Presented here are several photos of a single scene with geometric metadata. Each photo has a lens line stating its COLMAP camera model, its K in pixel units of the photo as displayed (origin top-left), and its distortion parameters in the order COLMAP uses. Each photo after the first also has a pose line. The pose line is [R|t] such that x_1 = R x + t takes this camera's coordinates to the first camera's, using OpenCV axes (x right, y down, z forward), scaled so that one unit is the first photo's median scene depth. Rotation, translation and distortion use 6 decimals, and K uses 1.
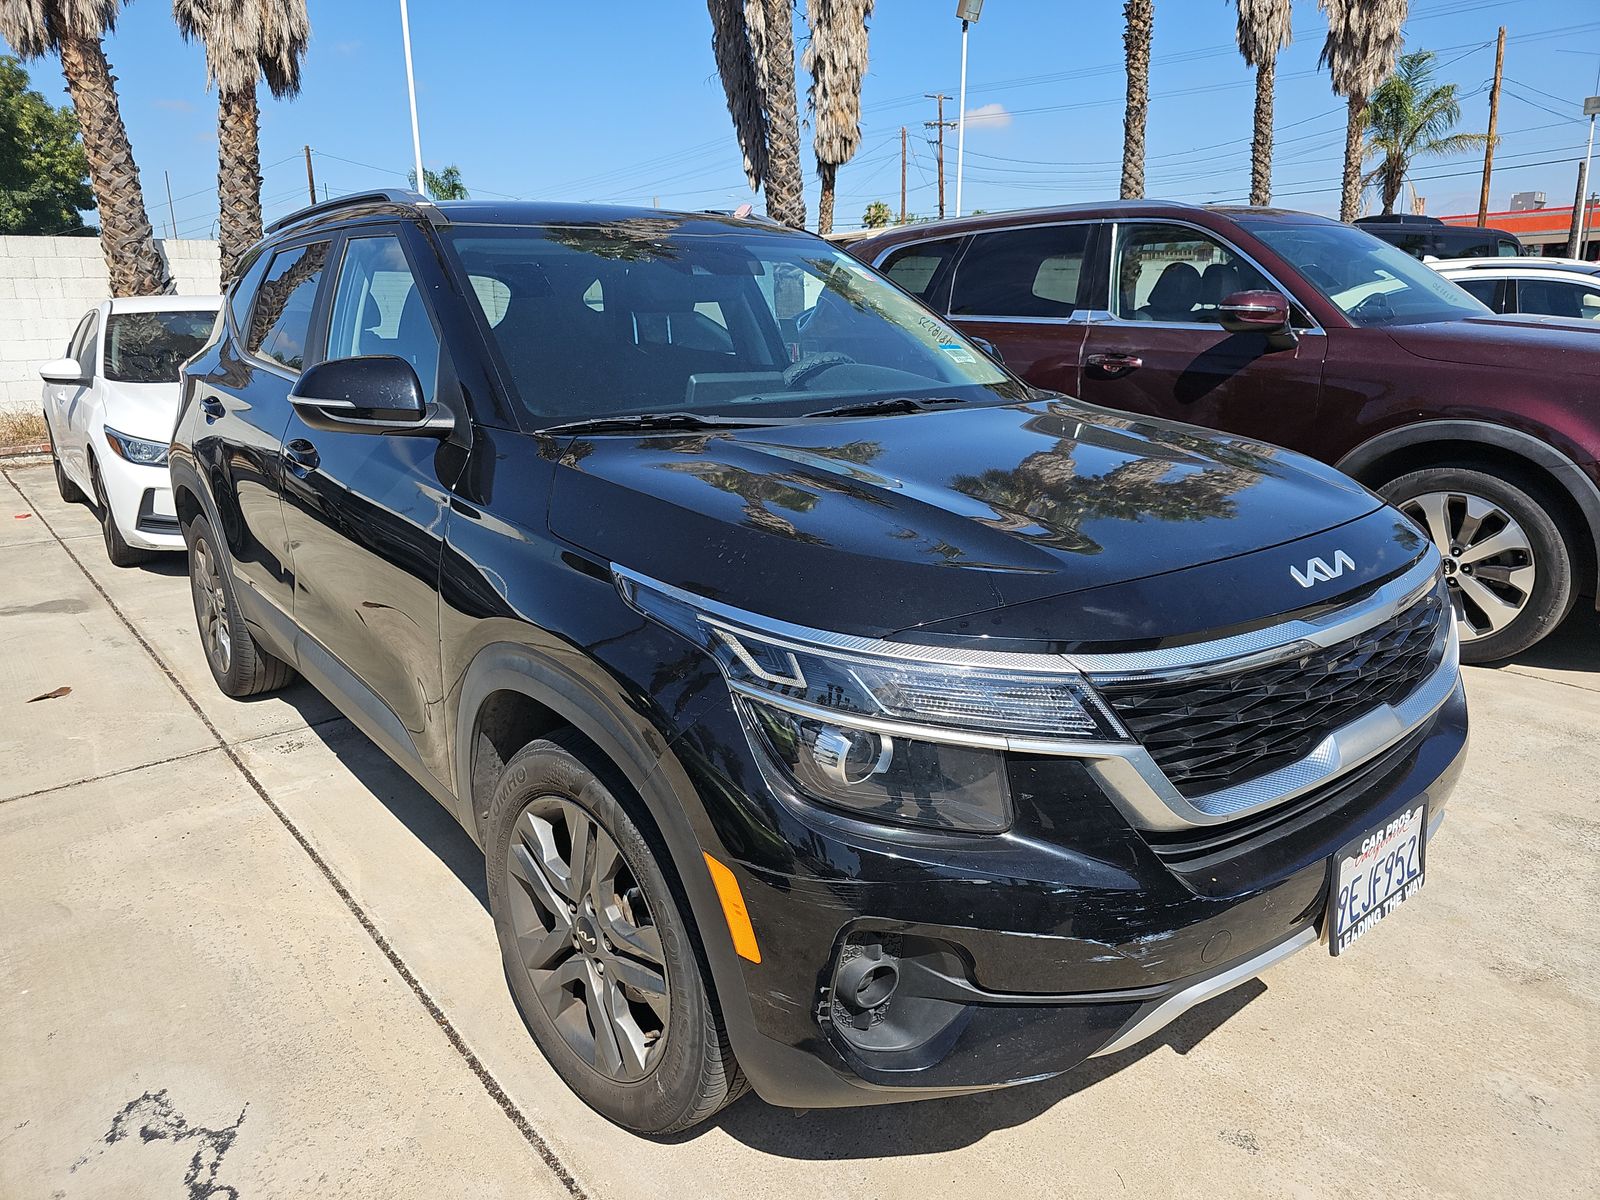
lens RADIAL K [[1063.1, 0, 800.0], [0, 1063.1, 600.0], [0, 0, 1]] dist [0.005233, -0.007404]
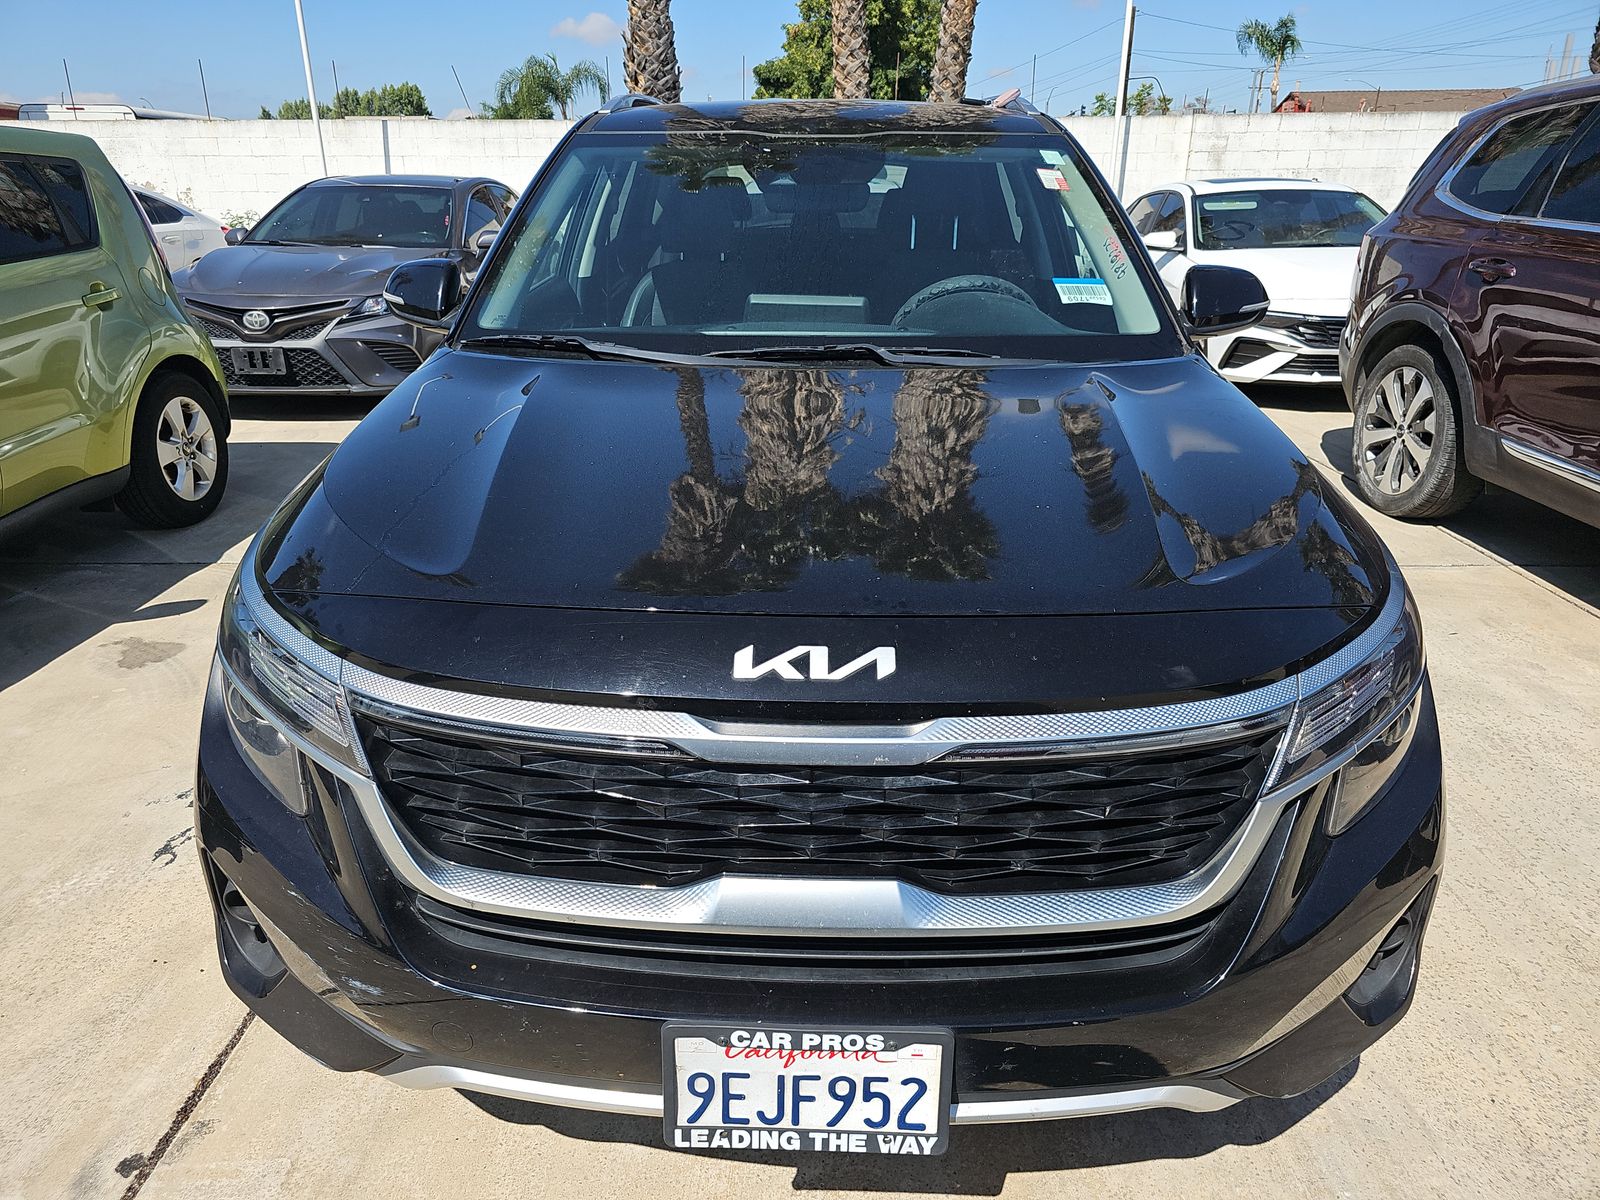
lens RADIAL K [[1063.1, 0, 800.0], [0, 1063.1, 600.0], [0, 0, 1]] dist [0.005233, -0.007404]
pose [[0.754564, 0.250145, -0.606680, 0.138232], [-0.180210, 0.967942, 0.174962, -0.029416], [0.630997, -0.022691, 0.775453, 0.068947]]
